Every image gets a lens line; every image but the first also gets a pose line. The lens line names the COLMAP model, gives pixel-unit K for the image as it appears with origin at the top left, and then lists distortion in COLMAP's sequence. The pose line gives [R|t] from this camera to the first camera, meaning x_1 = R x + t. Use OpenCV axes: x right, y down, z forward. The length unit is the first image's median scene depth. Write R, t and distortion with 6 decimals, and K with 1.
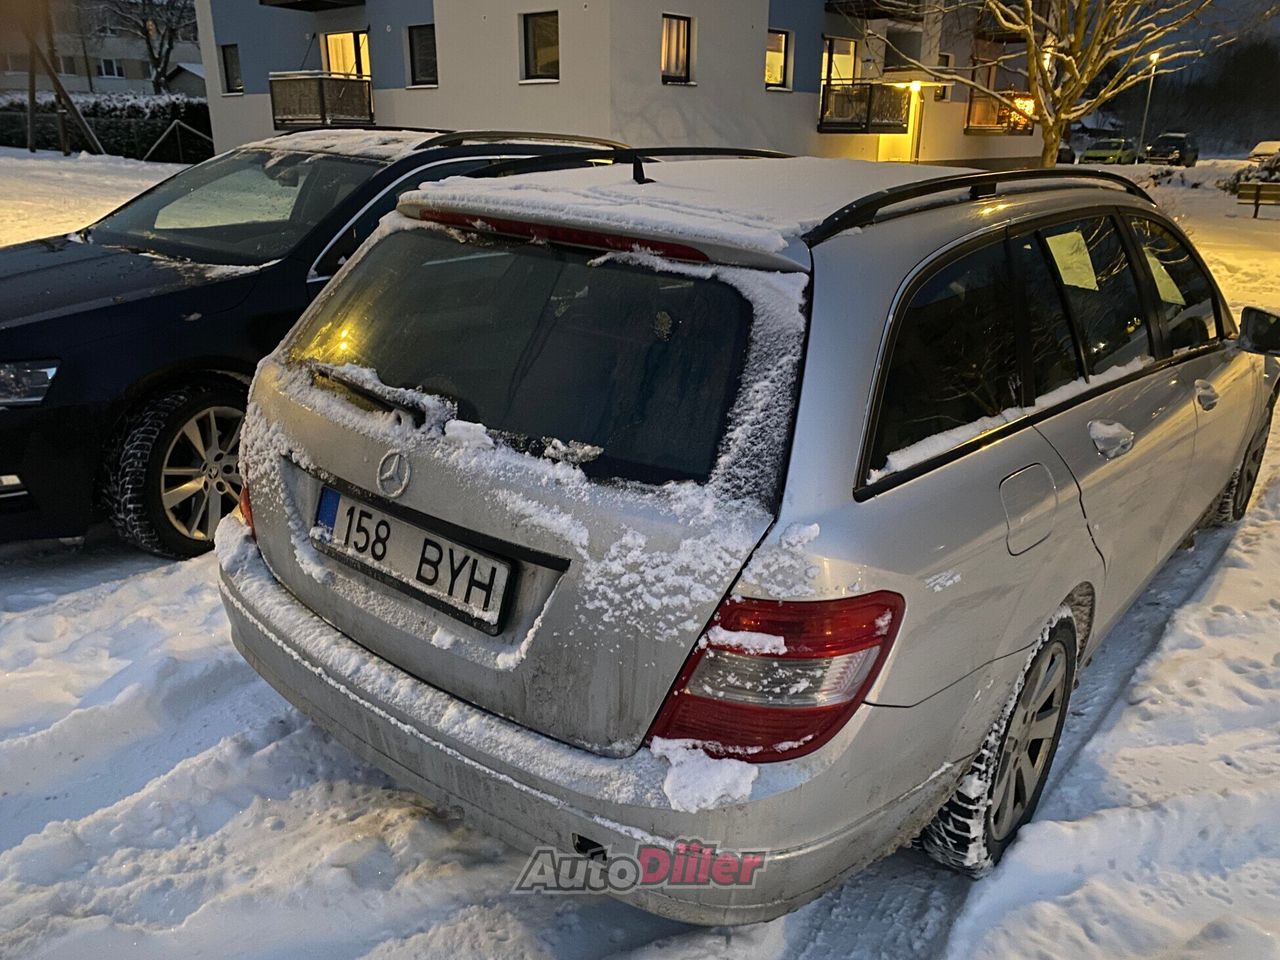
lens RADIAL K [[979.2, 0, 639.6], [0, 979.2, 481.7], [0, 0, 1]] dist [0.036897, 0.004362]
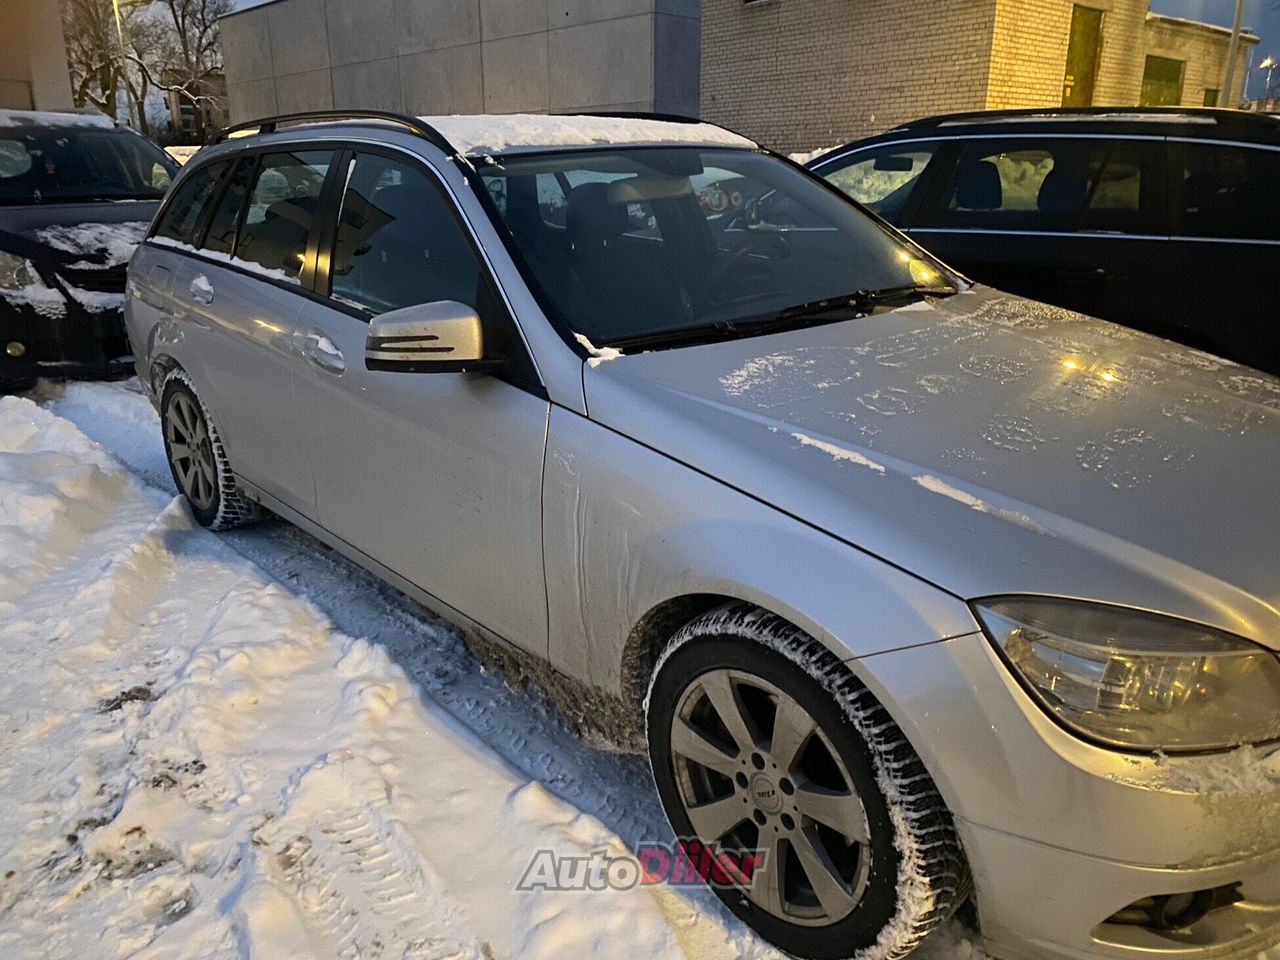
lens RADIAL K [[979.2, 0, 640.6], [0, 979.2, 483.3], [0, 0, 1]] dist [0.036897, 0.004362]
pose [[-0.139440, 0.289501, -0.946966, 1.805163], [-0.334576, 0.886295, 0.320219, -0.465443], [0.931995, 0.361484, -0.026725, 1.700955]]
